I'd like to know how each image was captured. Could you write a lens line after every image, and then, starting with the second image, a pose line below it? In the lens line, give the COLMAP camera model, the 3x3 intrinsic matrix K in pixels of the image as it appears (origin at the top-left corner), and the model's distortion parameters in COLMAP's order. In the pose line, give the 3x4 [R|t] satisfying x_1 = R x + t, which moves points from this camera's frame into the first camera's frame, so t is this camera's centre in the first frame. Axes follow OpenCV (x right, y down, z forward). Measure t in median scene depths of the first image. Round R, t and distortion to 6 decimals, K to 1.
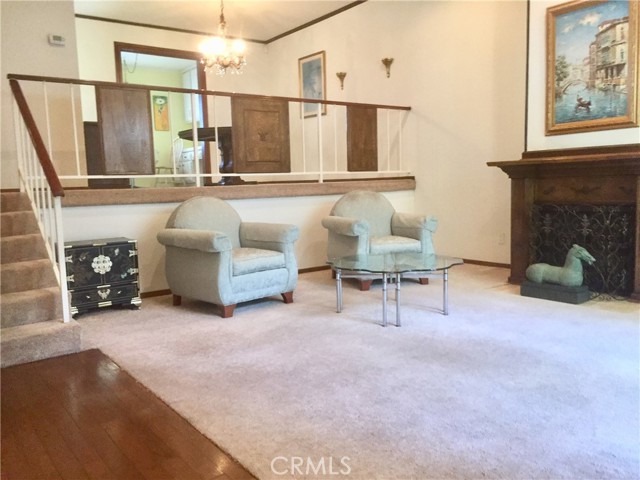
lens RADIAL K [[540.3, 0, 319.6], [0, 540.3, 238.8], [0, 0, 1]] dist [0.006335, -0.010840]
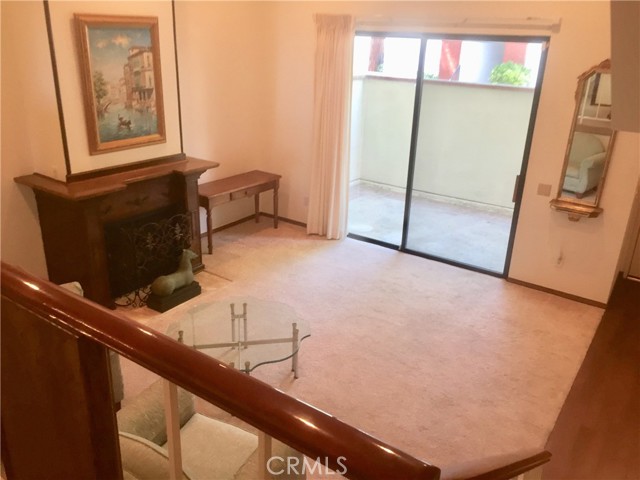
lens RADIAL K [[540.3, 0, 319.3], [0, 540.3, 238.4], [0, 0, 1]] dist [0.006335, -0.010840]
pose [[-0.289284, -0.321625, 0.901594, -0.638180], [0.074524, 0.931440, 0.356183, -0.391267], [-0.954338, 0.170229, -0.245481, 0.951805]]
